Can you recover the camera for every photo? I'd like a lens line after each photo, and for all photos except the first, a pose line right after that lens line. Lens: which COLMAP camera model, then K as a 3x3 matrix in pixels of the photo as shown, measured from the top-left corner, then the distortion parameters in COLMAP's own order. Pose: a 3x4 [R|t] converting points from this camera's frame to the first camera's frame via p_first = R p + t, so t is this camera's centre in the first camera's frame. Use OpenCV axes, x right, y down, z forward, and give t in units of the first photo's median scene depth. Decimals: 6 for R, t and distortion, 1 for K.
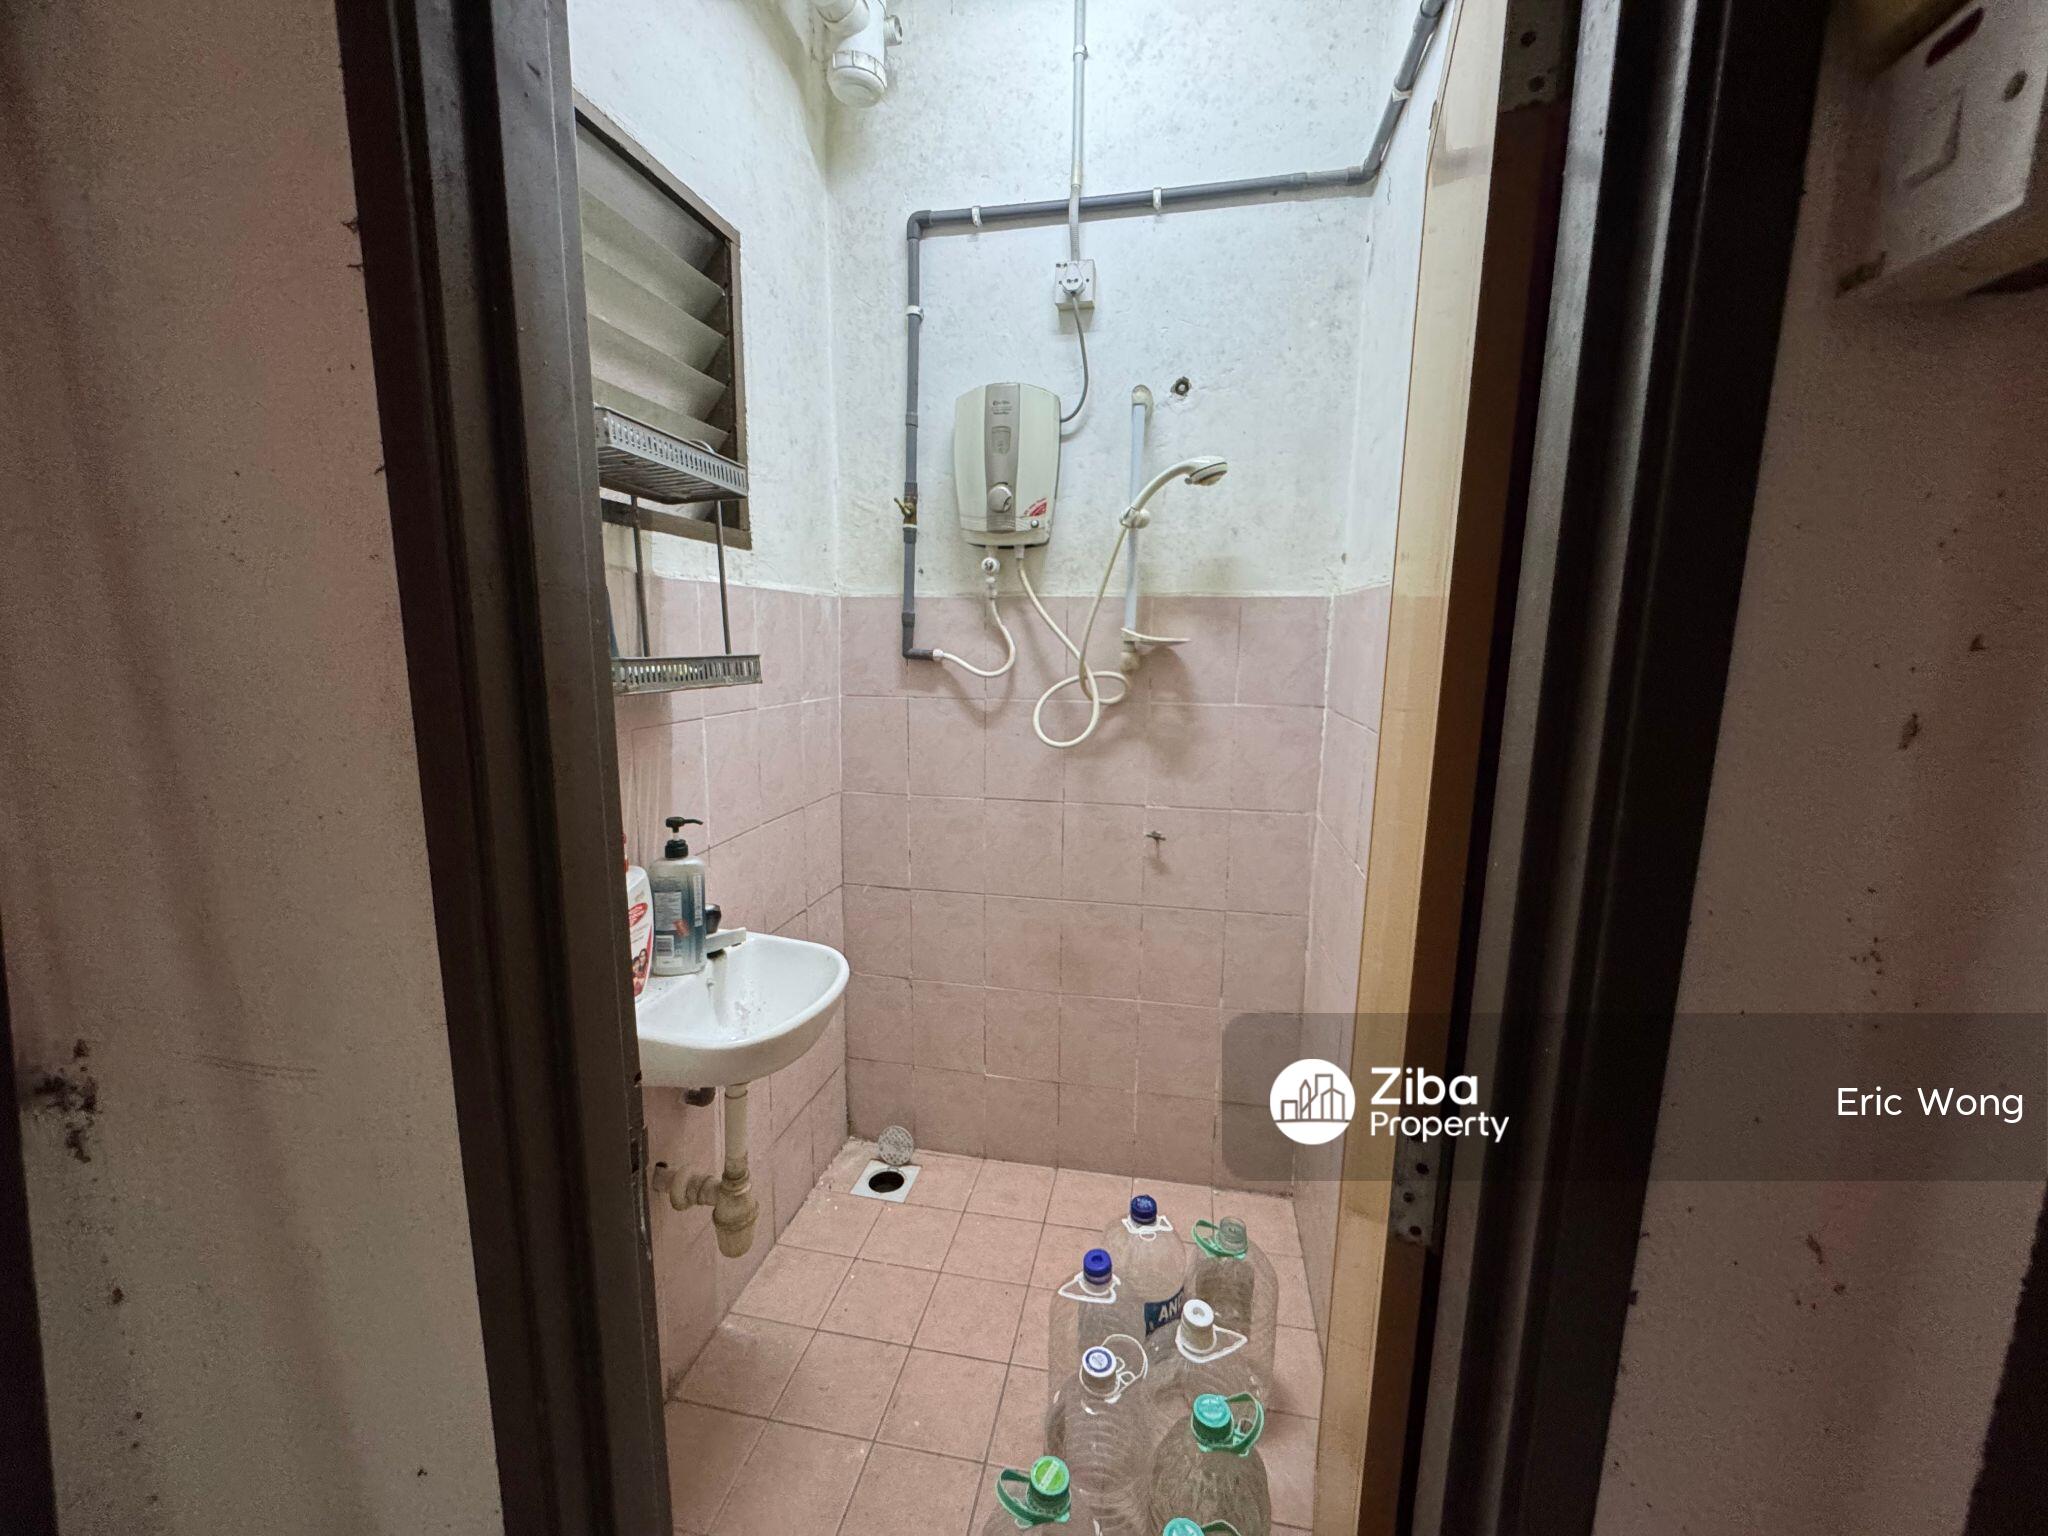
lens RADIAL K [[816.9, 0, 1024.0], [0, 816.9, 768.0], [0, 0, 1]] dist [-0.002424, -0.000233]
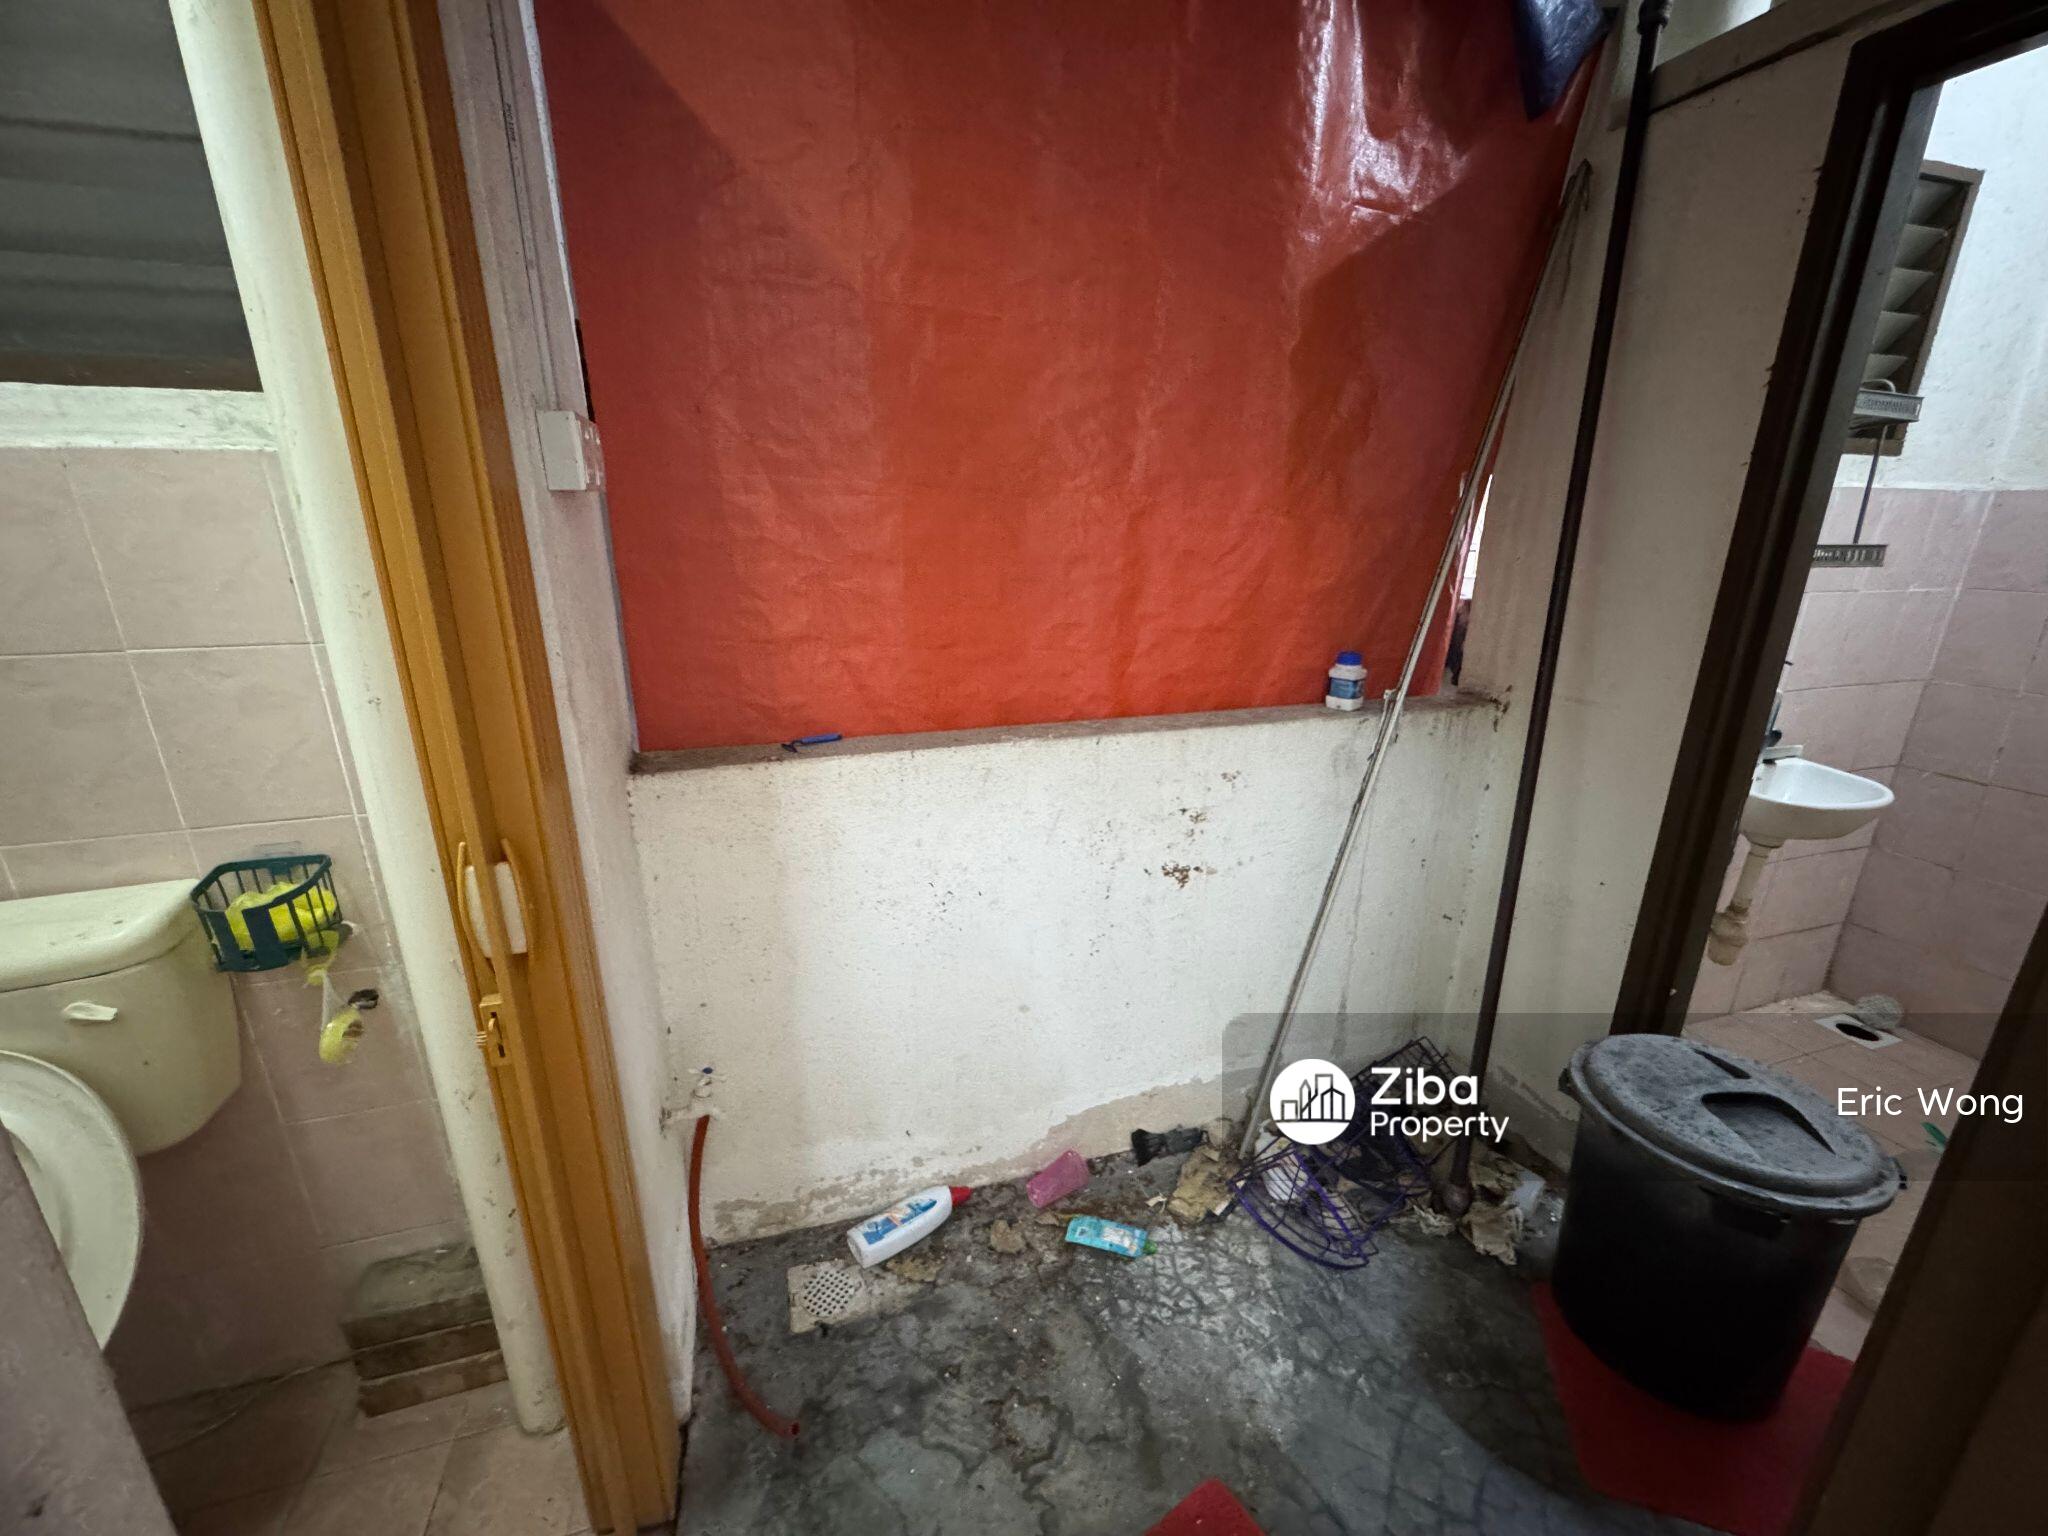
lens RADIAL K [[831.4, 0, 1024.0], [0, 831.4, 768.0], [0, 0, 1]] dist [-0.000644, -0.000079]
pose [[0.495614, 0.247380, -0.832568, 0.157411], [-0.141152, 0.968778, 0.203827, 0.110641], [0.856996, 0.016499, 0.515058, -0.727244]]
